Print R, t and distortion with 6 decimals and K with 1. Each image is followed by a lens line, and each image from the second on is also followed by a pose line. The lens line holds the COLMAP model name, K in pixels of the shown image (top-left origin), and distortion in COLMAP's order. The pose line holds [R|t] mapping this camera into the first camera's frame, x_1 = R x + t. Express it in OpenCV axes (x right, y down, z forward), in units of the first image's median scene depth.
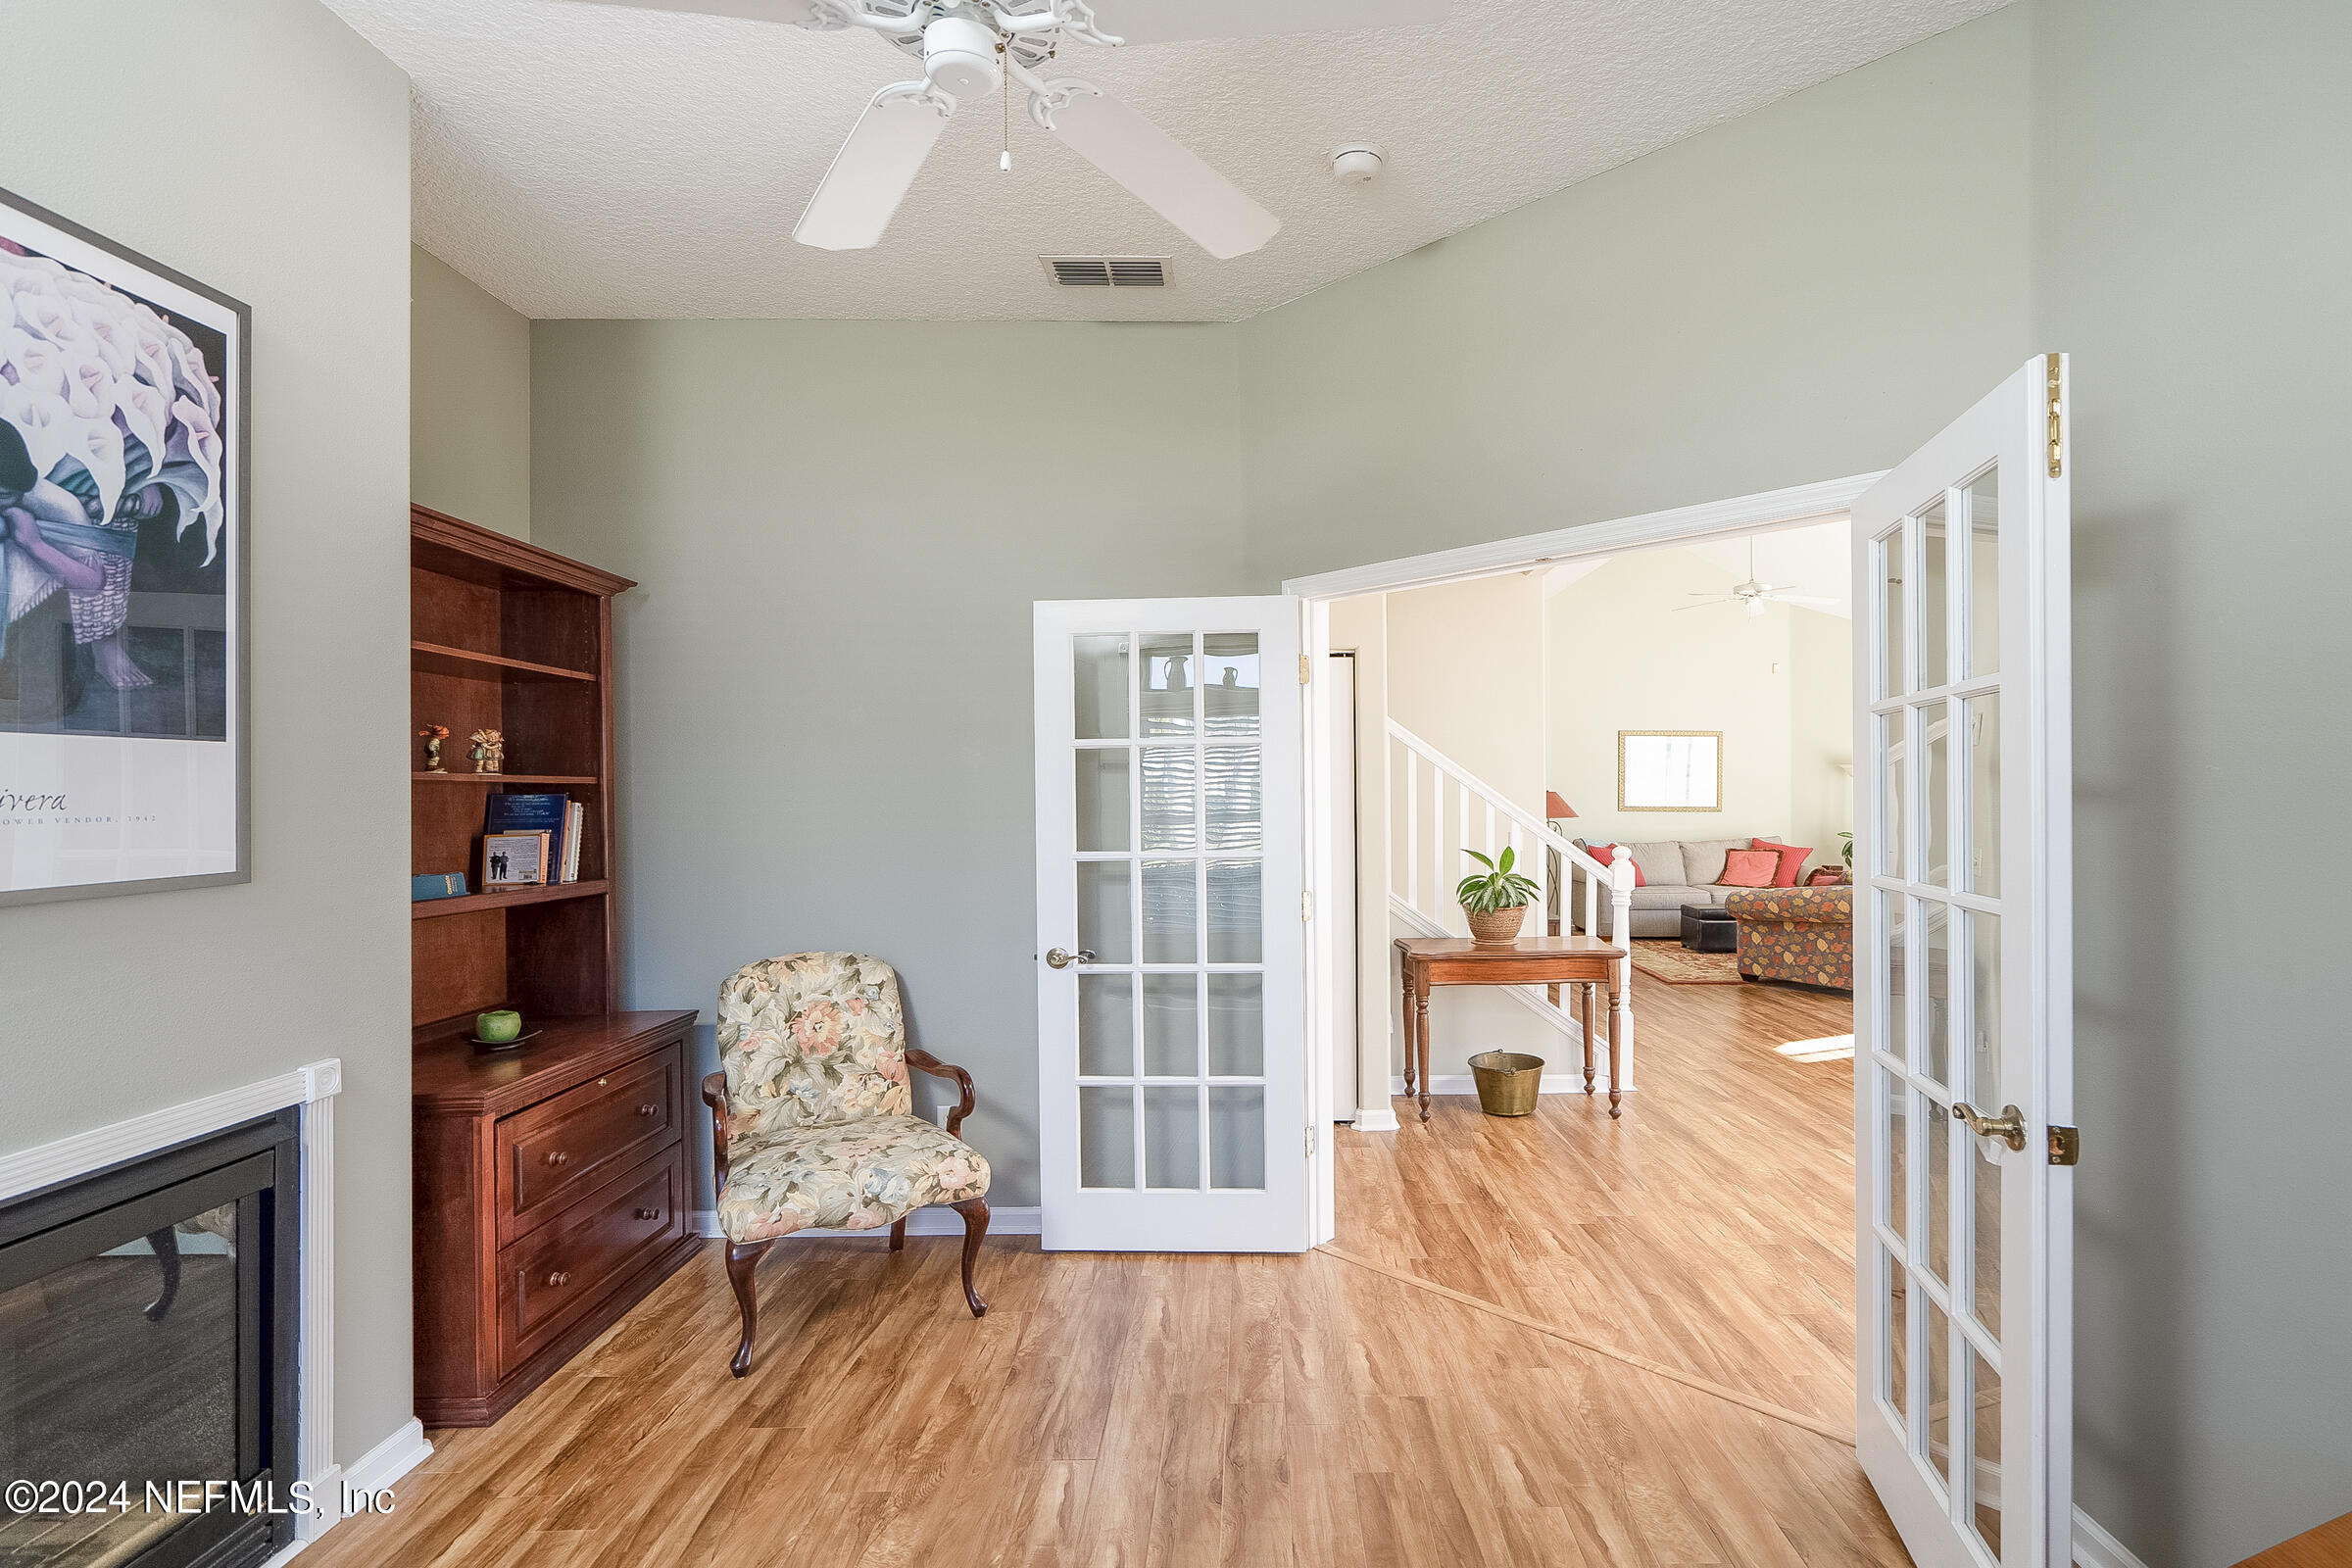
lens RADIAL K [[1152.4, 0, 1227.7], [0, 1152.4, 797.4], [0, 0, 1]] dist [-0.011079, -0.000106]
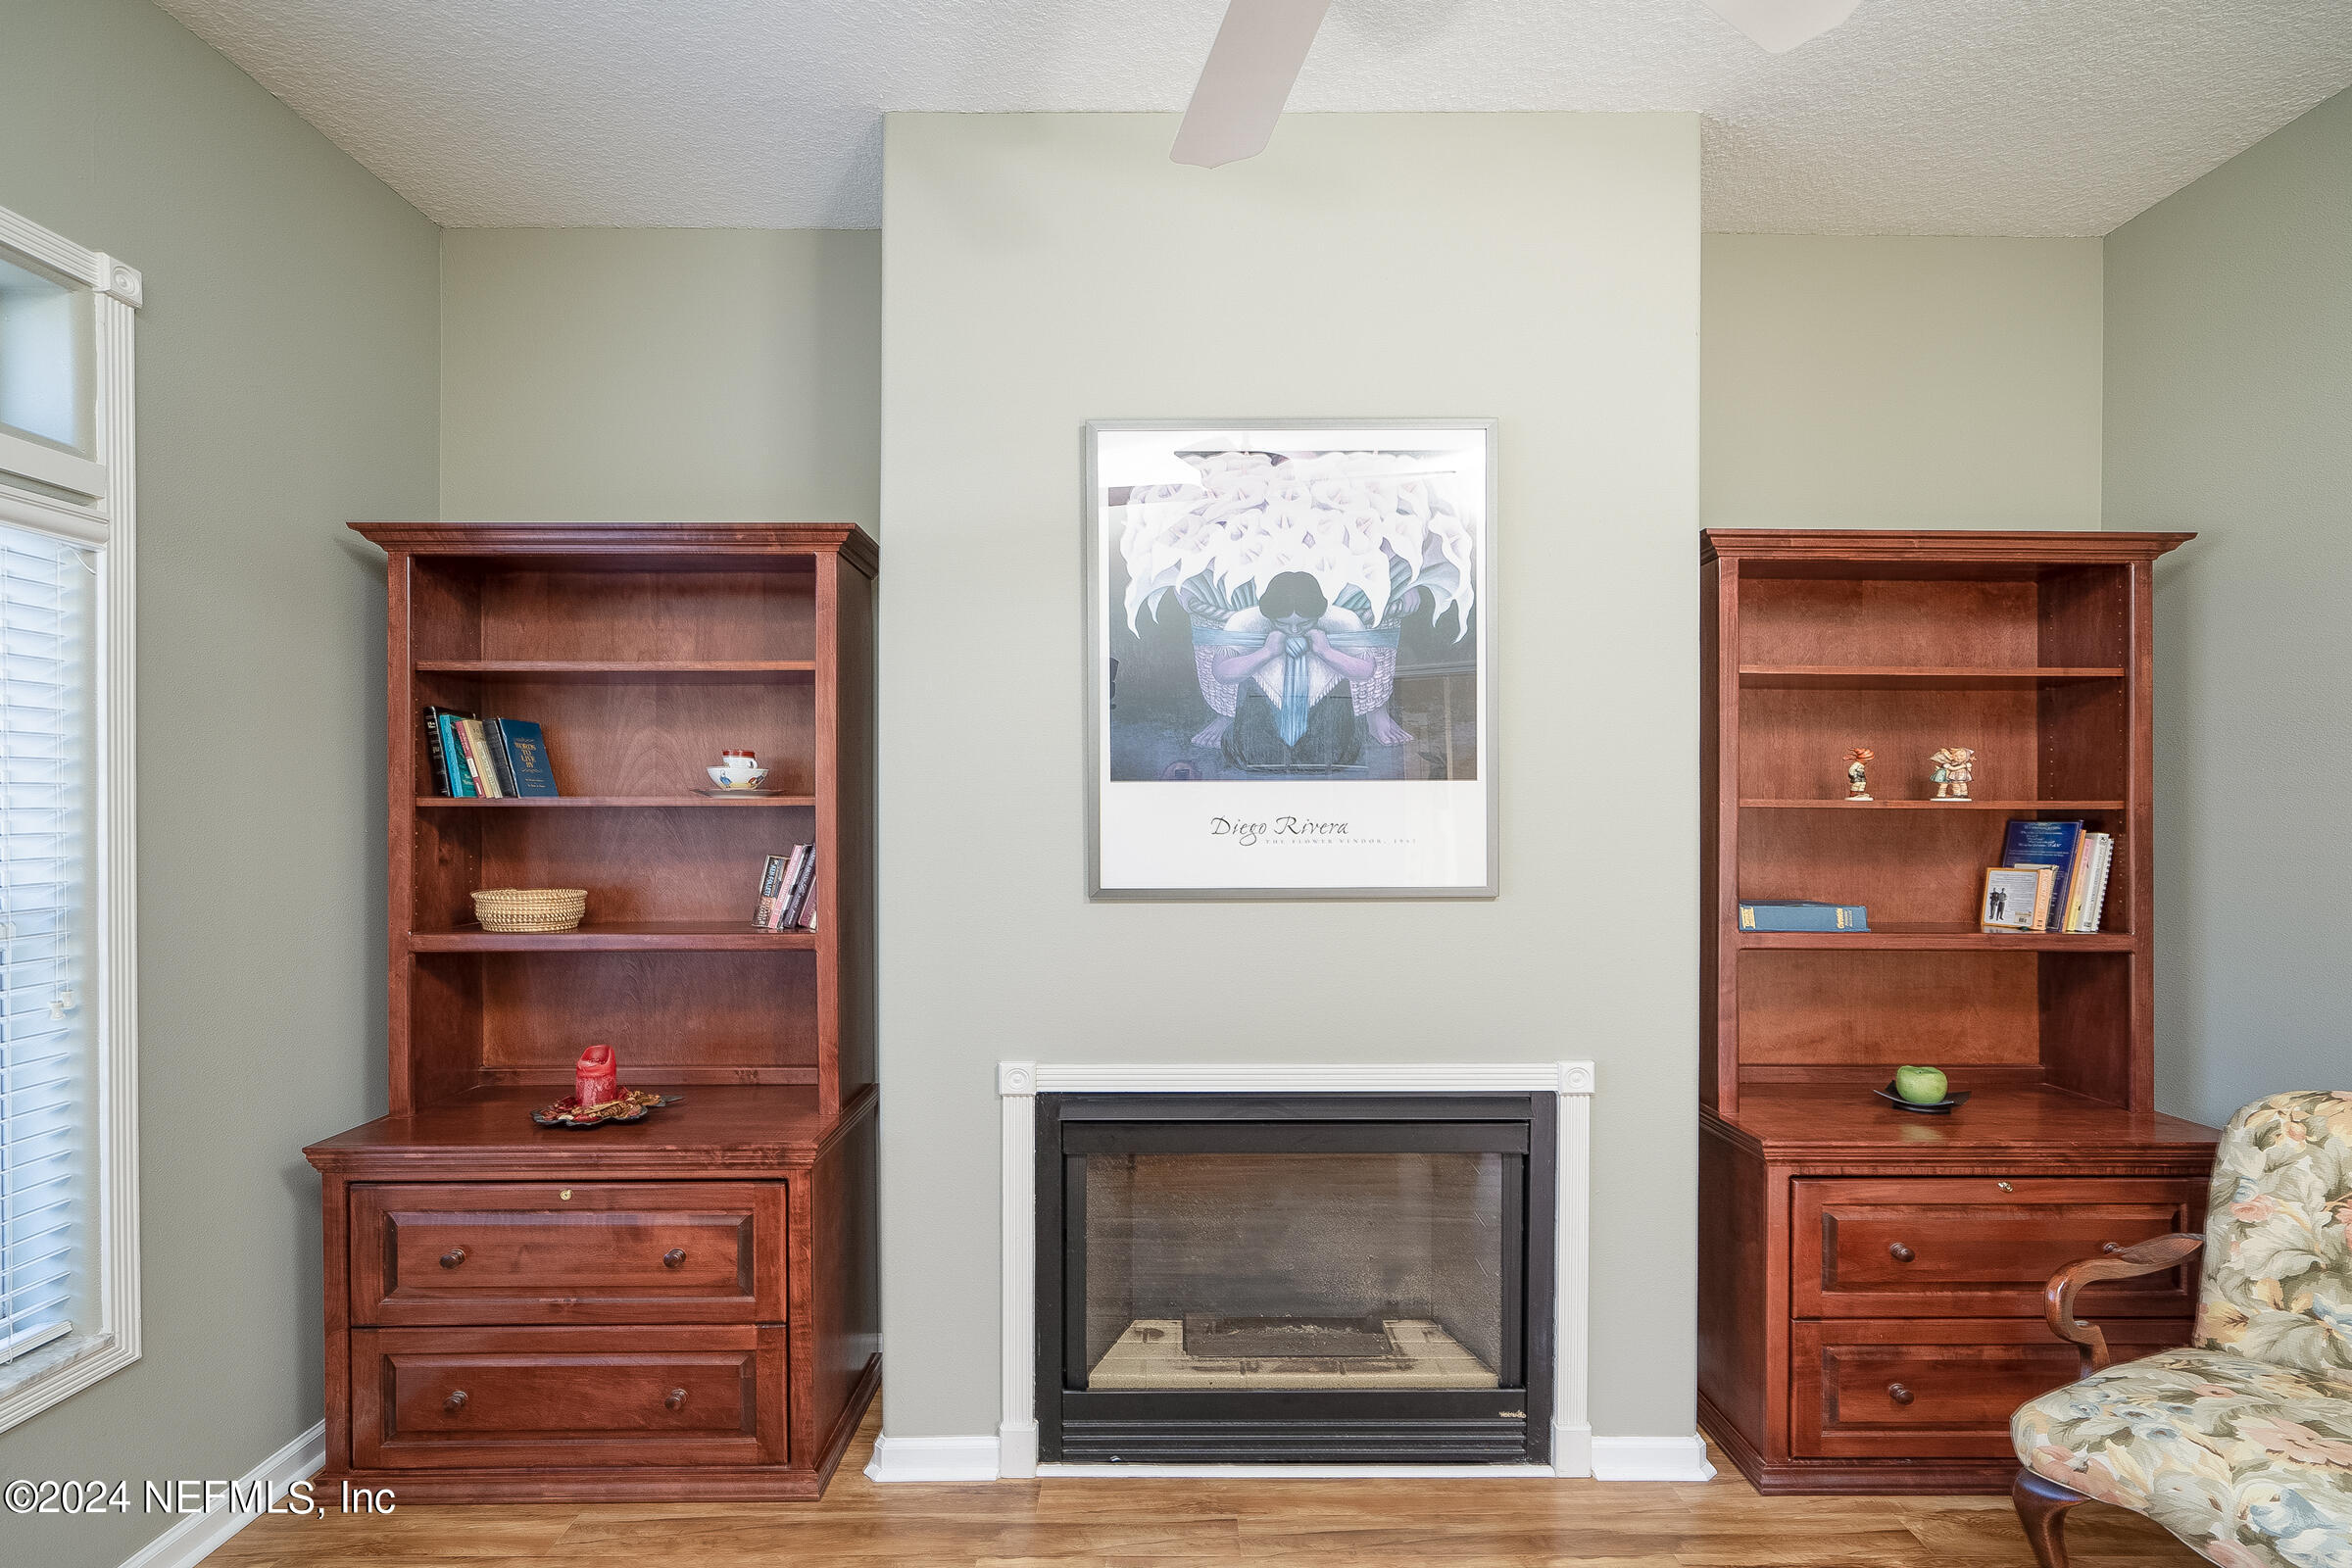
lens RADIAL K [[1119.4, 0, 1182.2], [0, 1119.4, 819.4], [0, 0, 1]] dist [-0.001056, 0.000075]
pose [[0.042028, 0.014073, -0.999017, 0.202445], [-0.006636, 0.999883, 0.013806, -0.013022], [0.999094, 0.006050, 0.042117, 0.396145]]
